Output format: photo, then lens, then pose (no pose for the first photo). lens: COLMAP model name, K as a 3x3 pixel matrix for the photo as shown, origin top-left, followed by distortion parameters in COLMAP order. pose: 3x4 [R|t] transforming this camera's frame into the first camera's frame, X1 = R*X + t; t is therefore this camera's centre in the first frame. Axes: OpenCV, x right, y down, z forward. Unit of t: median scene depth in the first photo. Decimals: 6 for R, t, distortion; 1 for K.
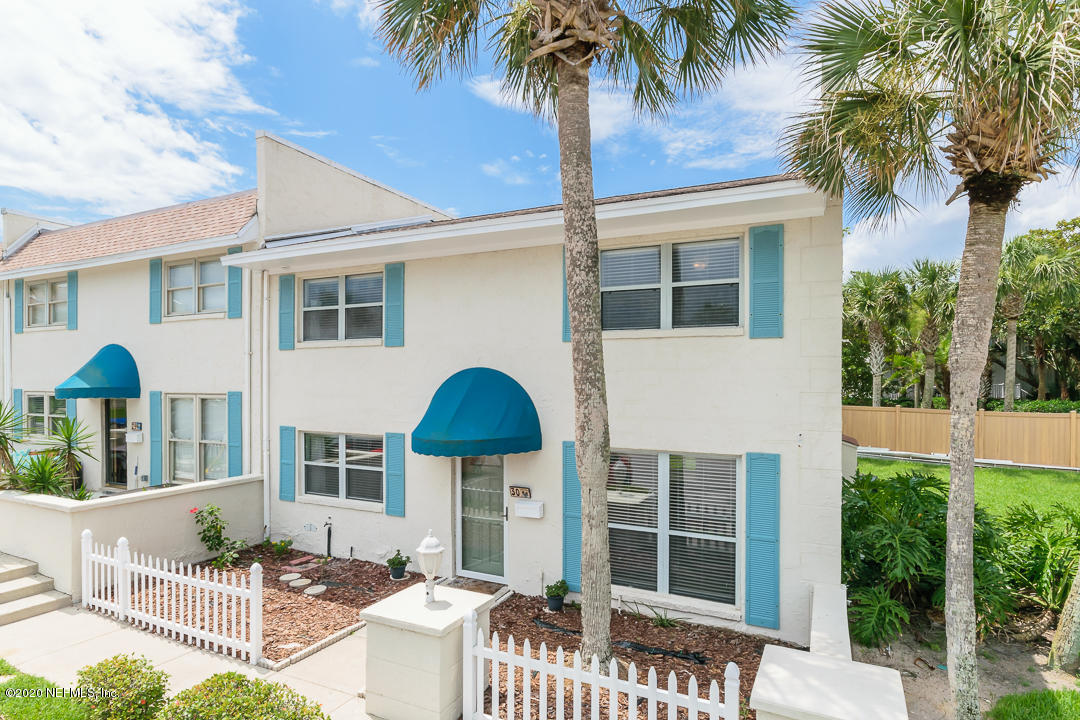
lens RADIAL K [[596.7, 0, 539.7], [0, 596.7, 381.8], [0, 0, 1]] dist [0.002027, 0.000189]
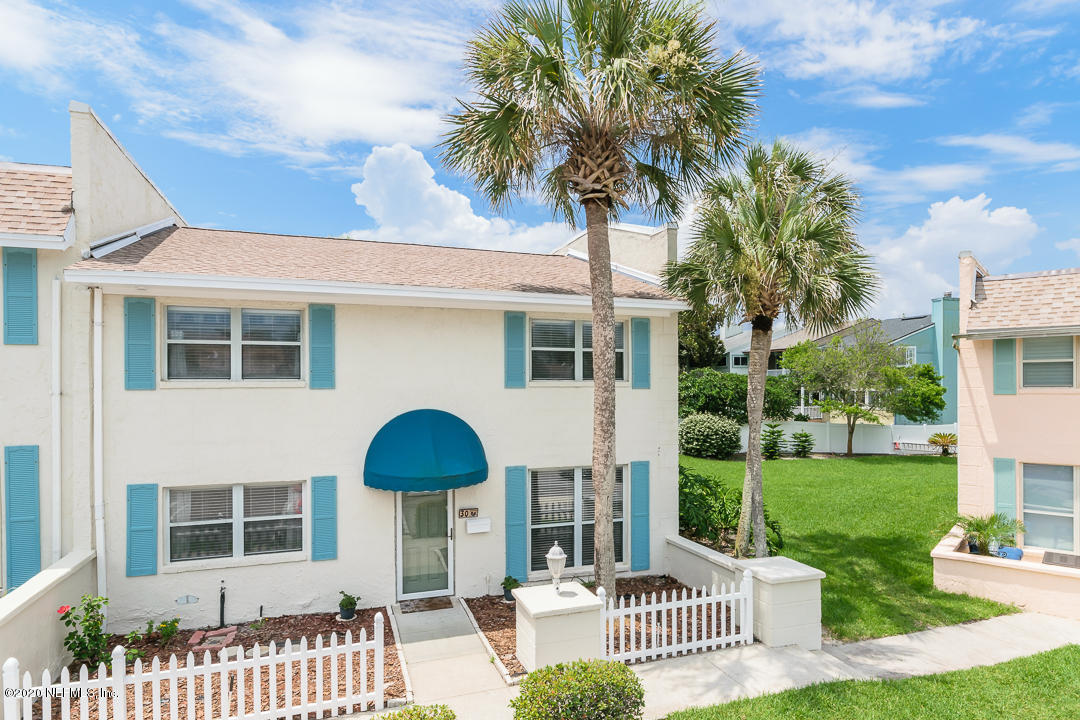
lens RADIAL K [[596.7, 0, 539.7], [0, 596.7, 381.8], [0, 0, 1]] dist [0.002027, 0.000189]
pose [[0.705877, -0.006510, 0.708305, -0.662064], [0.004201, 0.999979, 0.005004, -0.071455], [-0.708322, -0.000557, 0.705889, 0.047571]]
